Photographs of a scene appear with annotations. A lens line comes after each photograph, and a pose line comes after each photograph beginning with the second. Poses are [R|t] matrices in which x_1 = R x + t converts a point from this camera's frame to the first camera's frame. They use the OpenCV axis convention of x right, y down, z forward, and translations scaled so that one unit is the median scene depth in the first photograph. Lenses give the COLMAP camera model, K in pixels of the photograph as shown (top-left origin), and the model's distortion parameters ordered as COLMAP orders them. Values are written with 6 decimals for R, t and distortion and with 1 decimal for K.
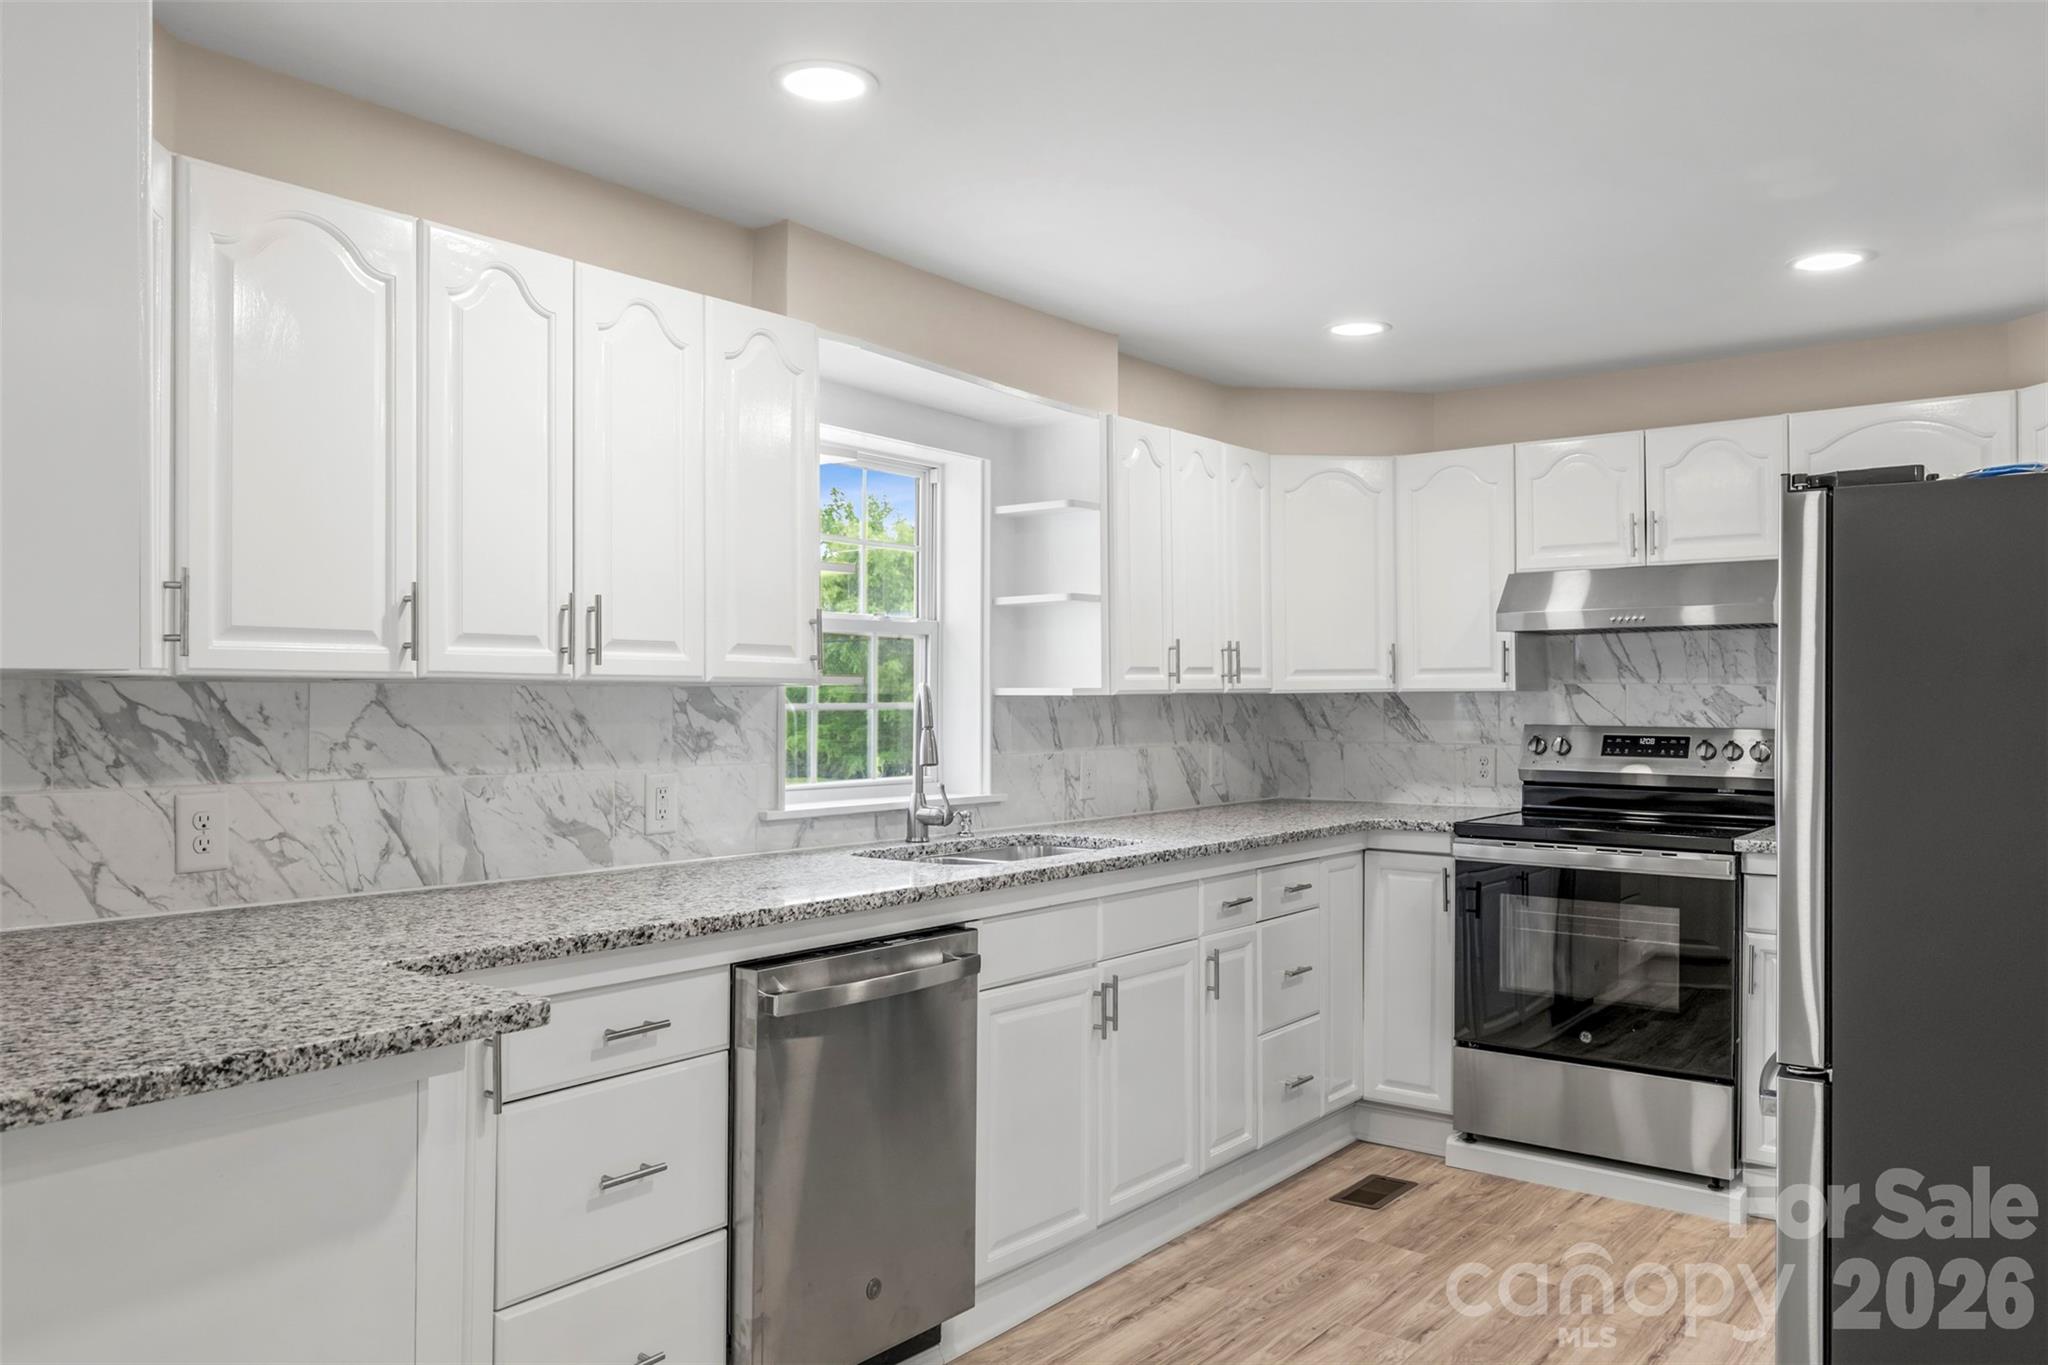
lens RADIAL K [[1550.4, 0, 1022.7], [0, 1550.4, 688.2], [0, 0, 1]] dist [-0.003105, -0.000040]
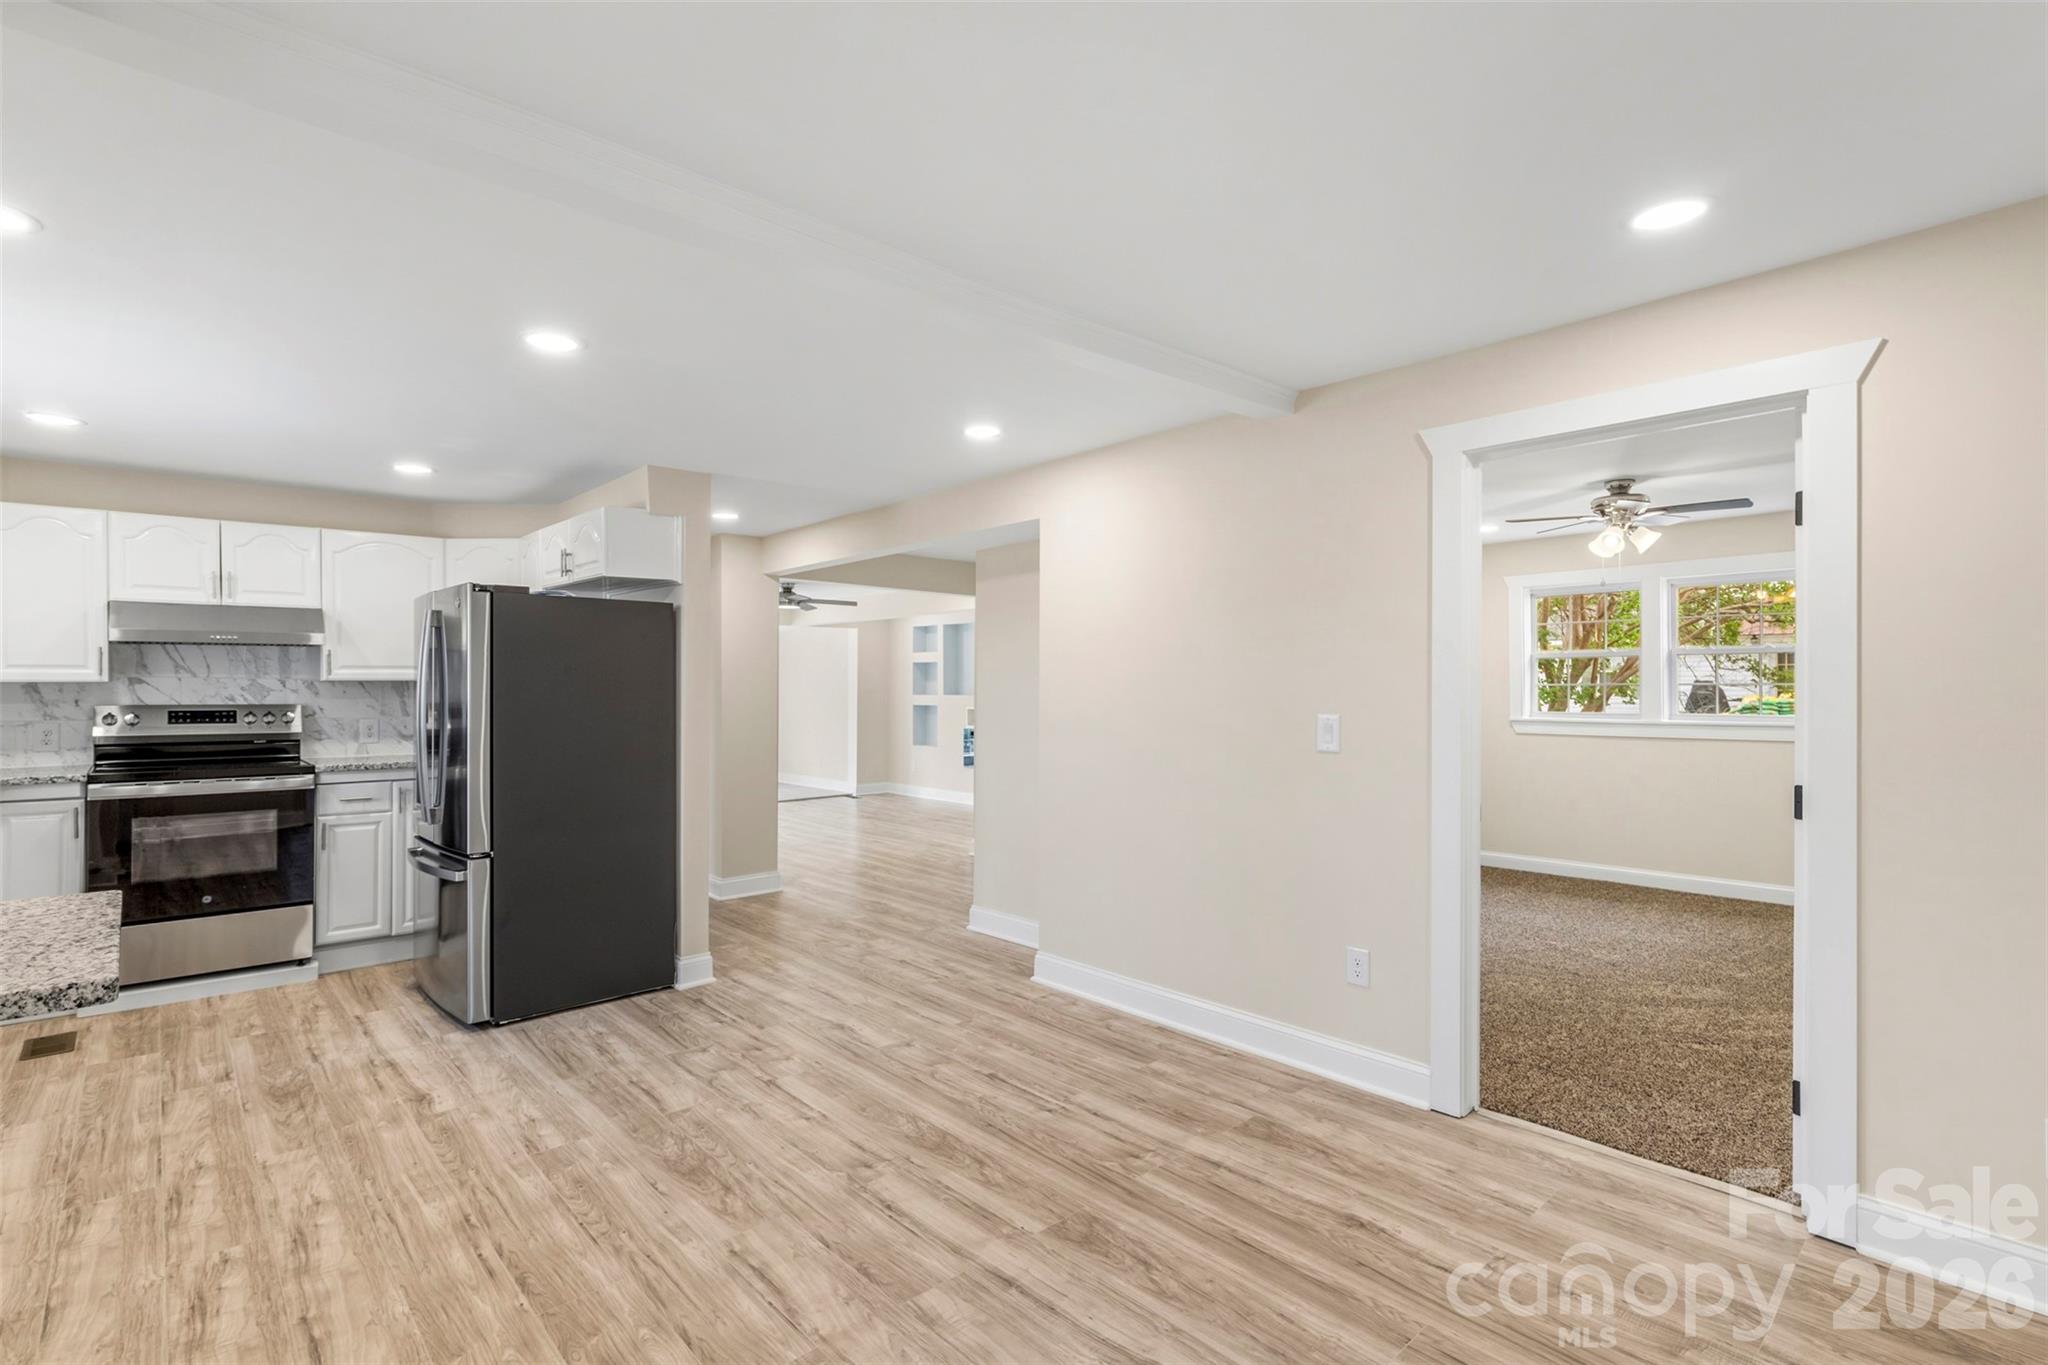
lens RADIAL K [[952.5, 0, 1018.6], [0, 952.5, 684.7], [0, 0, 1]] dist [0.002129, 0.000113]
pose [[0.187387, 0.000540, 0.982286, -0.514371], [-0.004269, 0.999991, 0.000264, 0.000780], [-0.982277, -0.004243, 0.187388, -0.003363]]
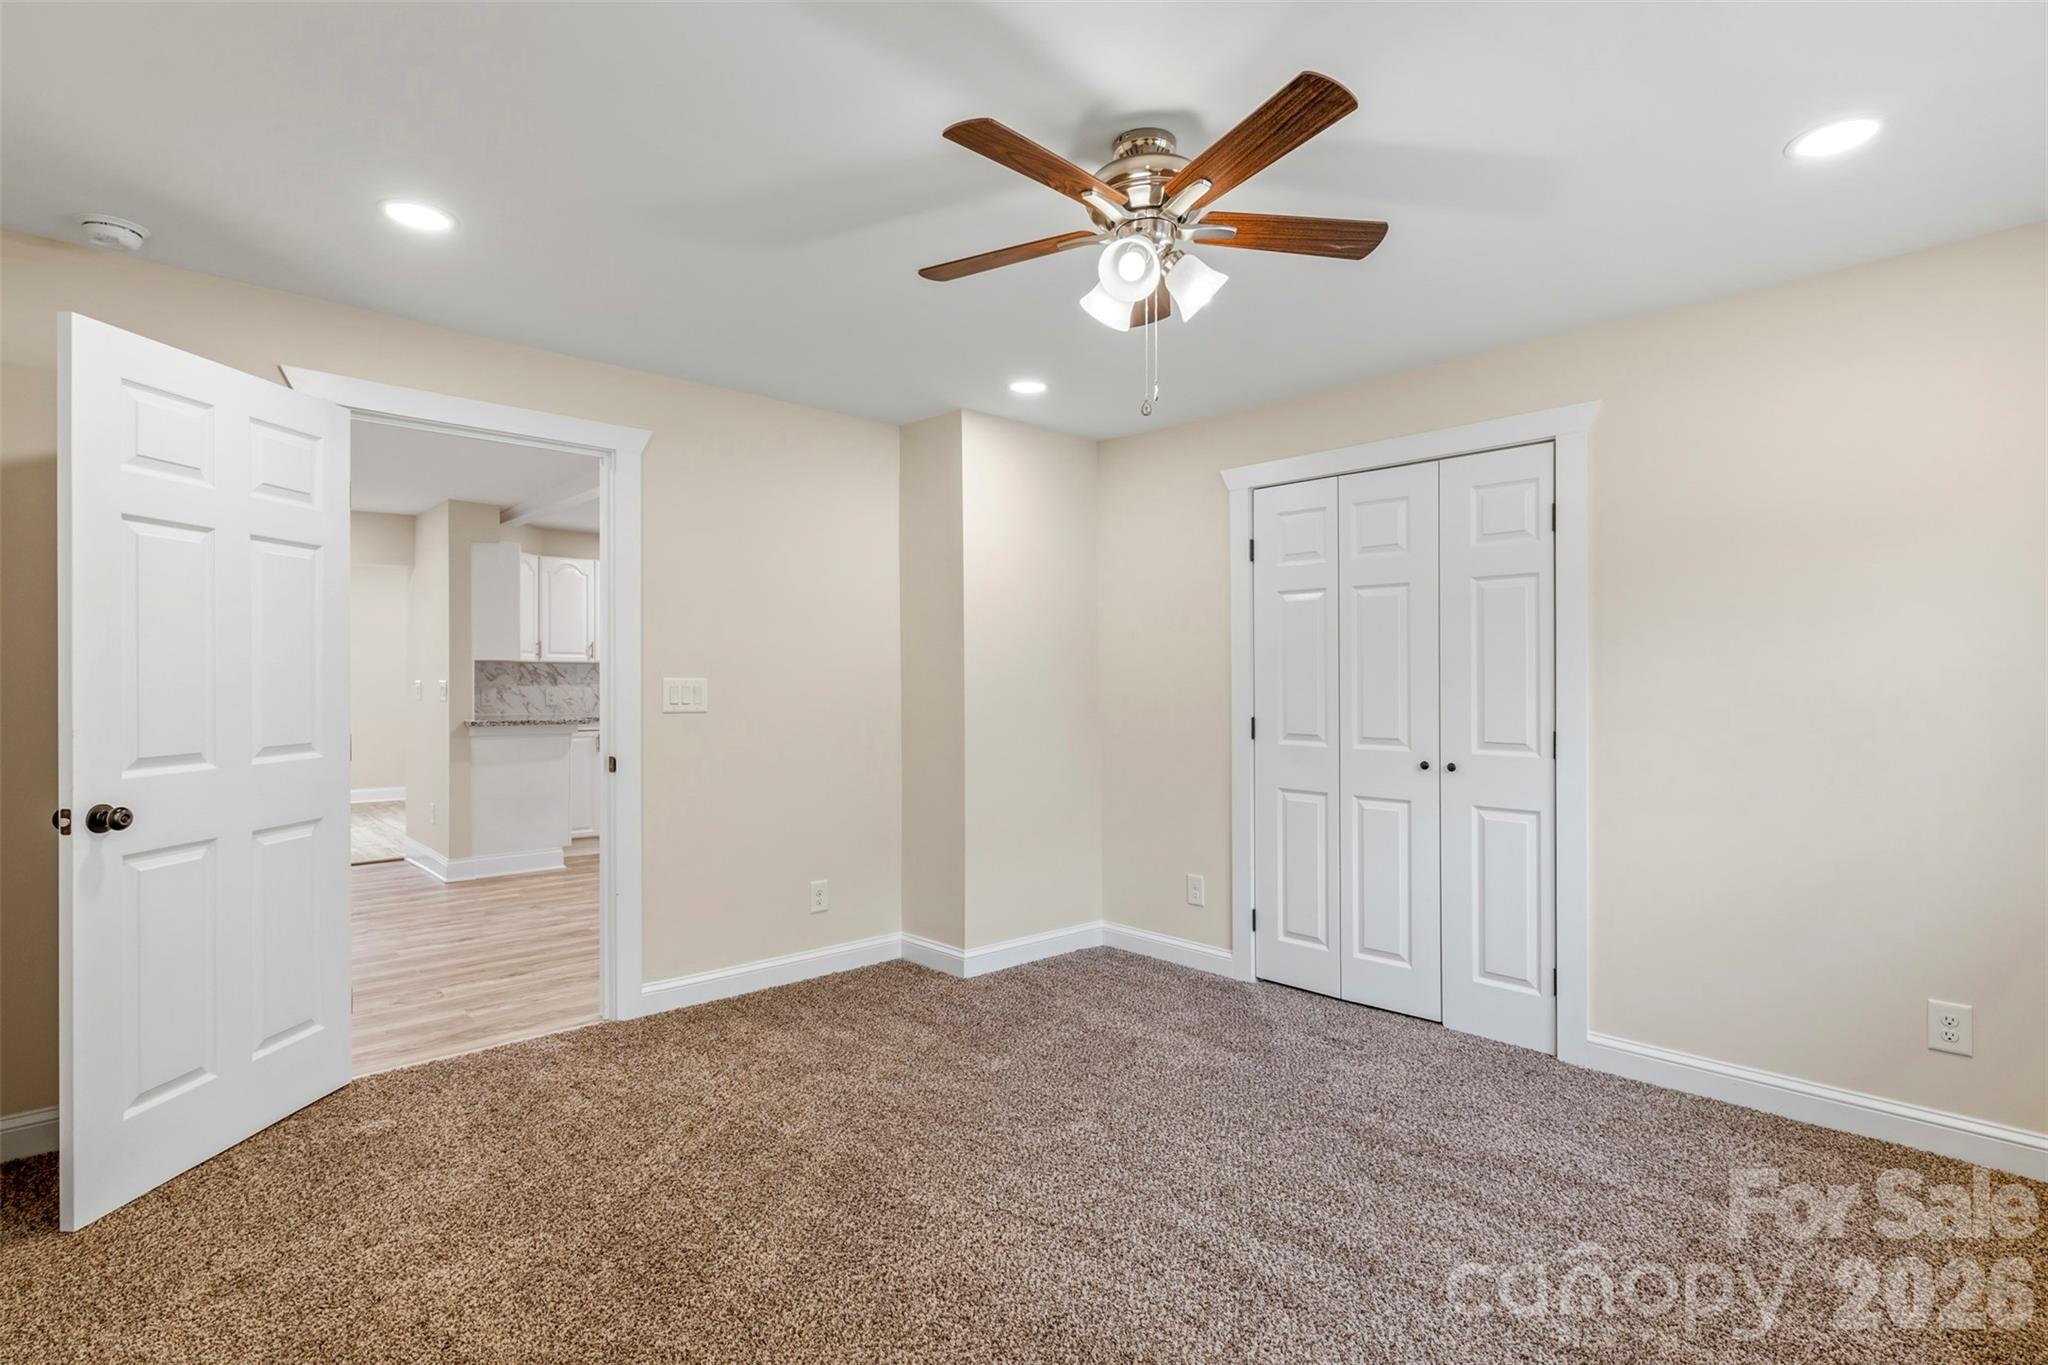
lens RADIAL K [[987.8, 0, 1021.3], [0, 987.8, 677.6], [0, 0, 1]] dist [0.000288, 0.000065]
pose [[0.984998, 0.000158, -0.172564, 0.914737], [0.000203, 0.999998, 0.002071, 0.021429], [0.172564, -0.002075, 0.984996, -1.112224]]
